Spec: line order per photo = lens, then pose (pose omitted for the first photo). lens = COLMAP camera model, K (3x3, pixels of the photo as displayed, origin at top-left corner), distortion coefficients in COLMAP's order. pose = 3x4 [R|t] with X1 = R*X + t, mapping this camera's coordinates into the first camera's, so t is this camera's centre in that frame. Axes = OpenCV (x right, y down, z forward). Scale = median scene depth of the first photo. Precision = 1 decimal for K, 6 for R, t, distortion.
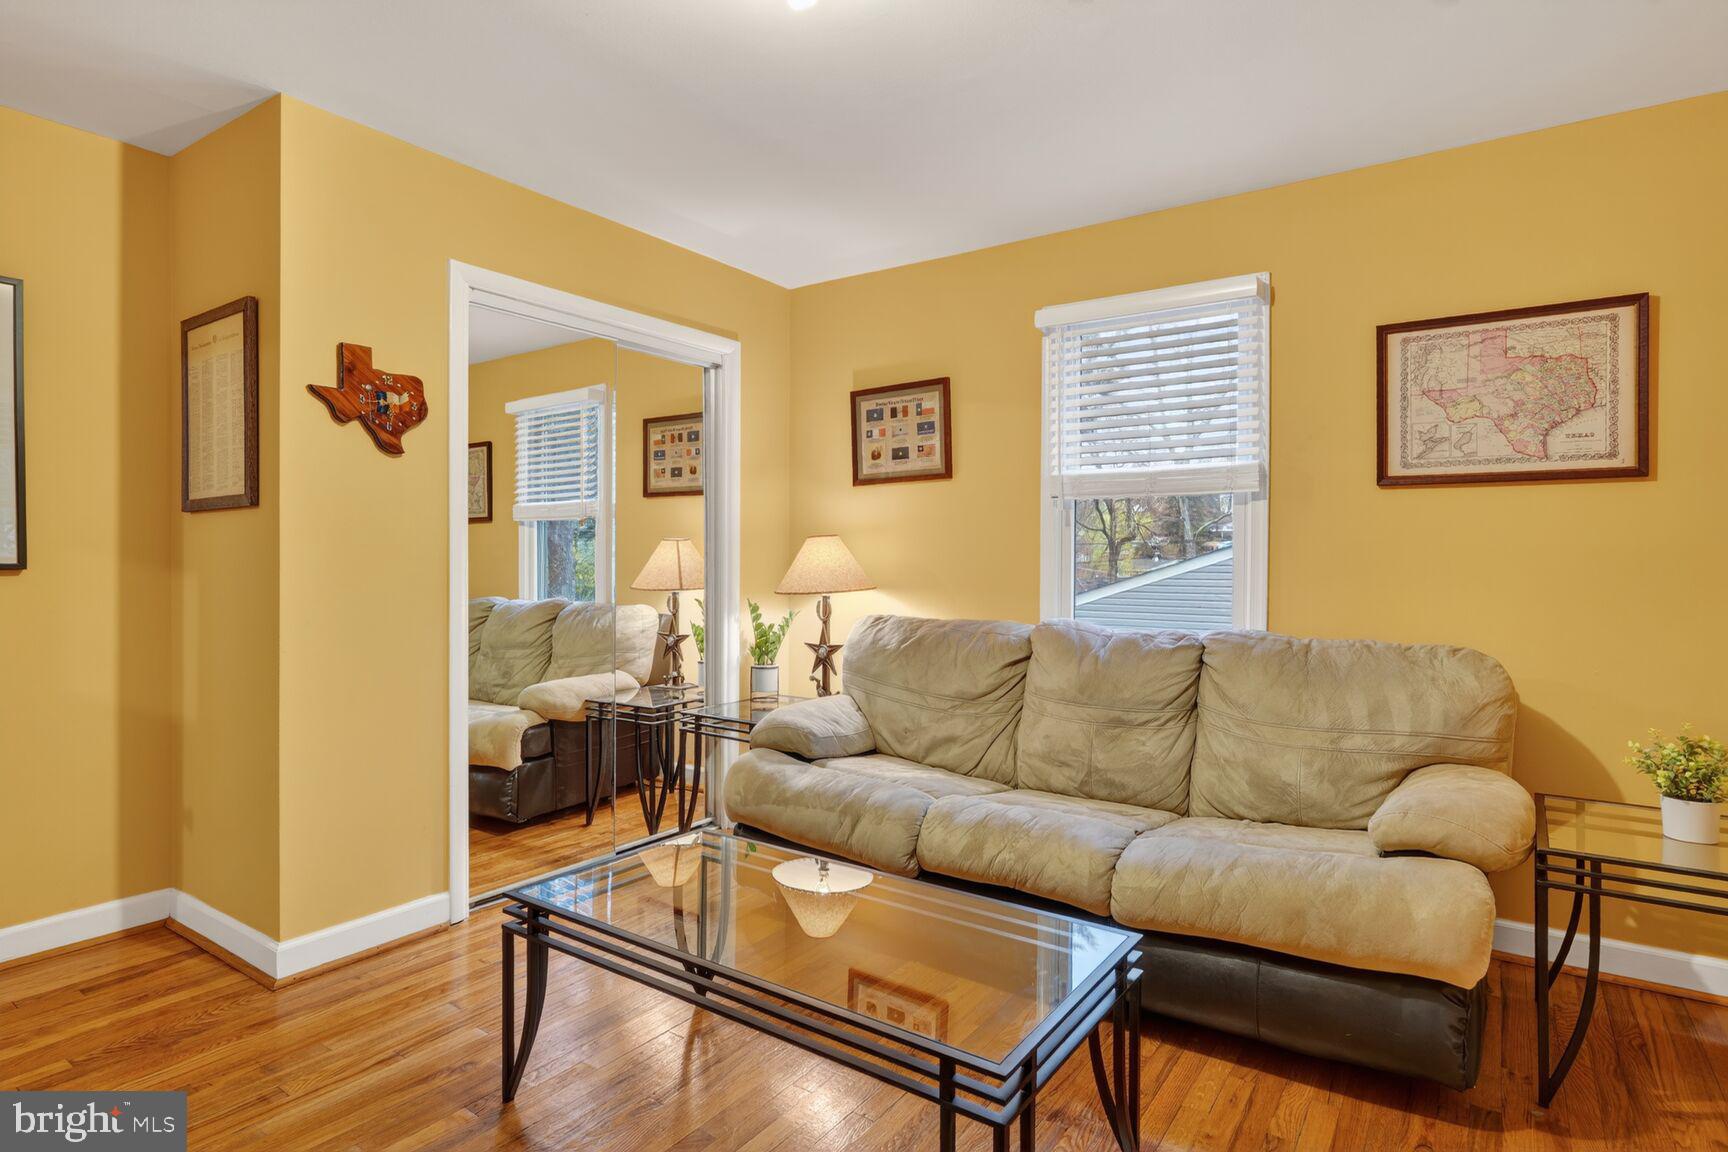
lens RADIAL K [[910.0, 0, 862.1], [0, 910.0, 565.7], [0, 0, 1]] dist [-0.004996, -0.001503]
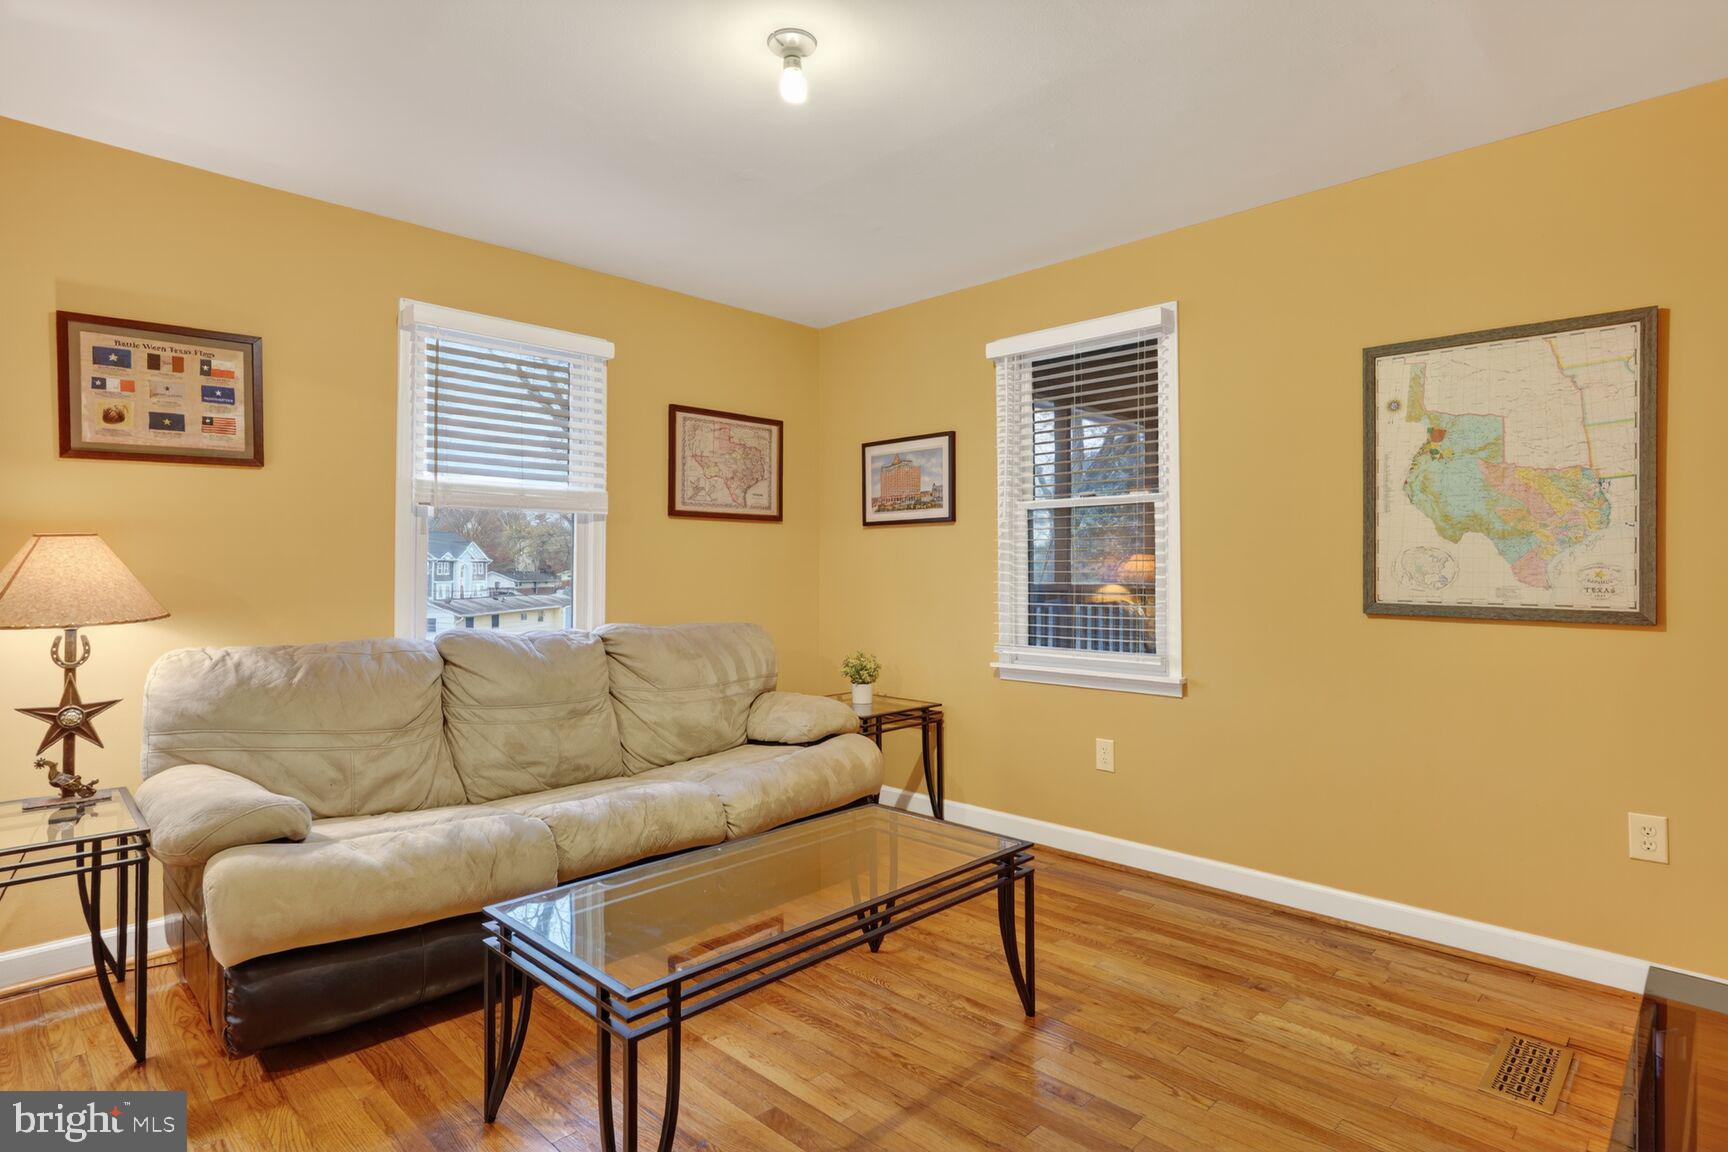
lens RADIAL K [[910.0, 0, 861.4], [0, 910.0, 573.5], [0, 0, 1]] dist [-0.004996, -0.001503]
pose [[0.154071, -0.010949, 0.987999, -0.664814], [0.008140, 0.999919, 0.009812, -0.007837], [-0.988026, 0.006531, 0.154148, 0.407026]]
